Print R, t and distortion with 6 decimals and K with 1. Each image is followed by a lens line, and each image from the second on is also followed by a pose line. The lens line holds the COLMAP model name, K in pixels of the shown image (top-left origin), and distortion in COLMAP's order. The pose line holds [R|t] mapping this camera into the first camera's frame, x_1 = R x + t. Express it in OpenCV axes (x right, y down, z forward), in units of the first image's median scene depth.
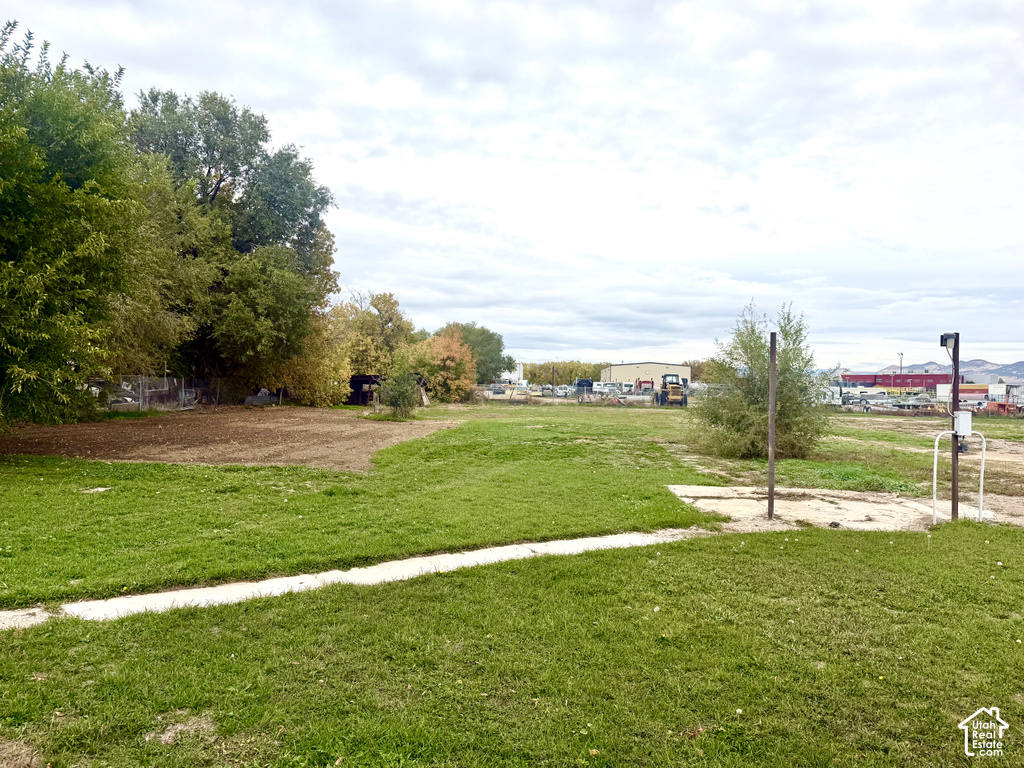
lens RADIAL K [[701.0, 0, 512.0], [0, 701.0, 384.0], [0, 0, 1]] dist [-0.001406, -0.004785]
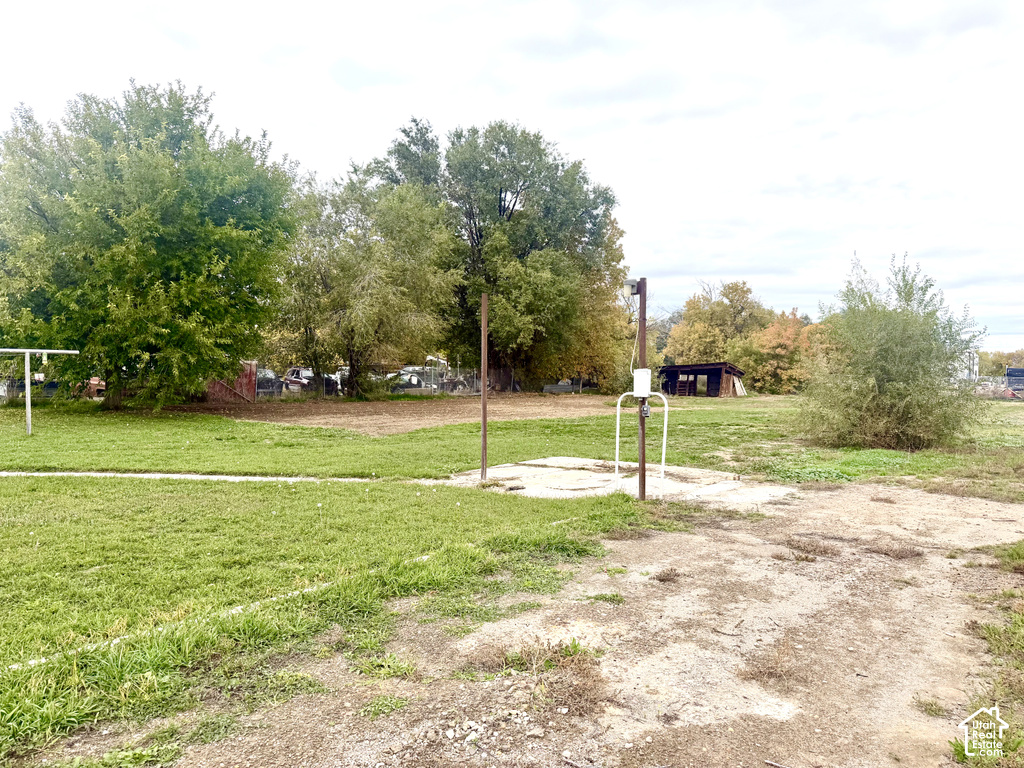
lens RADIAL K [[701.0, 0, 512.0], [0, 701.0, 384.0], [0, 0, 1]] dist [-0.001406, -0.004785]
pose [[0.828336, -0.002553, -0.560226, 0.137567], [0.006215, 0.999970, 0.004633, 0.007146], [0.560197, -0.007319, 0.828327, 0.028677]]
